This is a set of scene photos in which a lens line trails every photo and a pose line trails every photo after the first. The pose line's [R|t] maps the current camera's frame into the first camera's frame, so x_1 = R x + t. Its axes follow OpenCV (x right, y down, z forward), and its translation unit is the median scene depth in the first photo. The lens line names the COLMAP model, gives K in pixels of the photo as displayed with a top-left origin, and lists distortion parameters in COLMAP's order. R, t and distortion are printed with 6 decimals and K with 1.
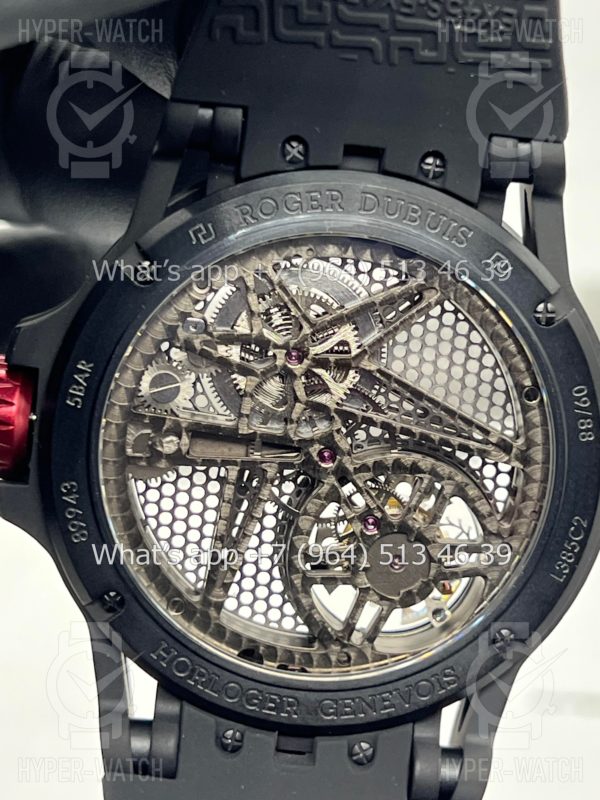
lens RADIAL K [[1886.2, 0, 300.0], [0, 1886.2, 400.0], [0, 0, 1]] dist [0.272671, -0.942488]
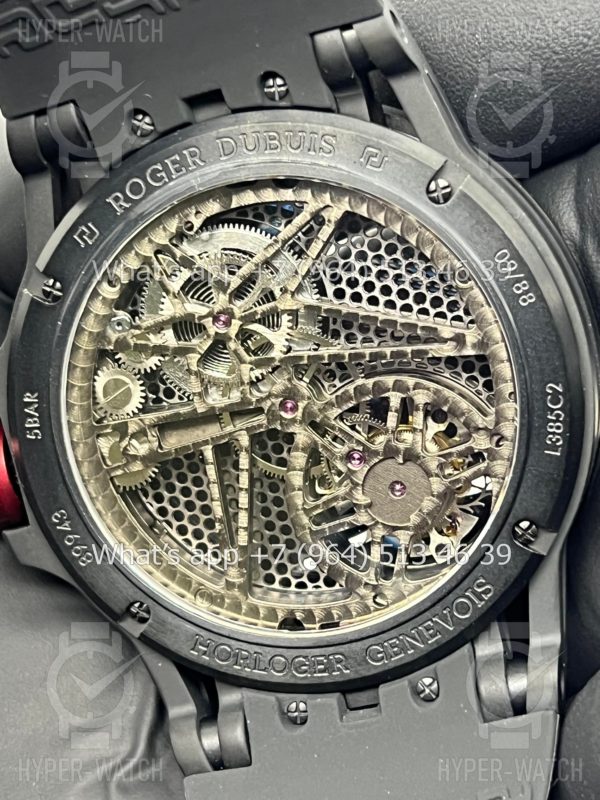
lens RADIAL K [[1886.2, 0, 300.0], [0, 1886.2, 400.0], [0, 0, 1]] dist [0.272671, -0.942488]
pose [[0.902903, -0.315618, -0.291806, 0.305373], [0.309152, 0.948484, -0.069306, 0.096000], [0.298648, -0.027636, 0.953963, 0.074826]]
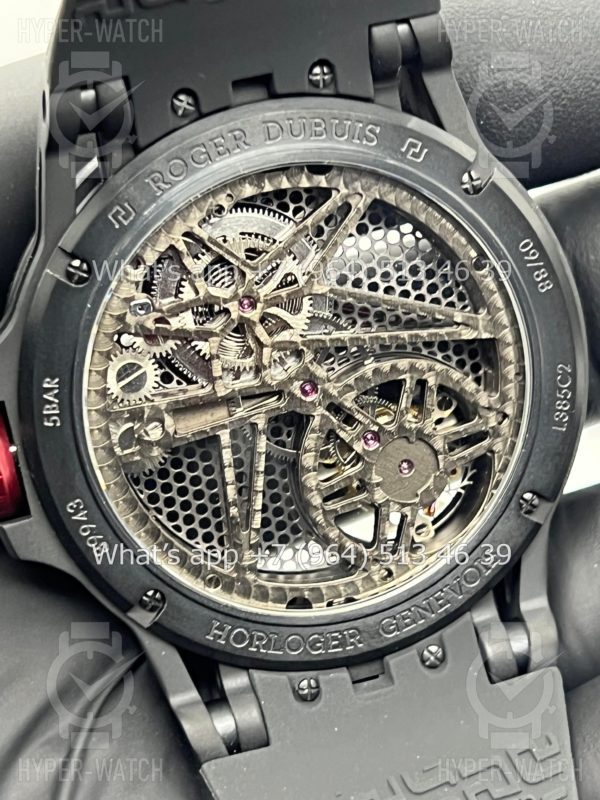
lens RADIAL K [[1886.2, 0, 300.0], [0, 1886.2, 400.0], [0, 0, 1]] dist [0.272671, -0.942488]
pose [[0.937012, -0.328359, 0.119116, -0.110183], [0.322045, 0.944176, 0.069417, -0.035325], [-0.135261, -0.026684, 0.990451, 0.019785]]
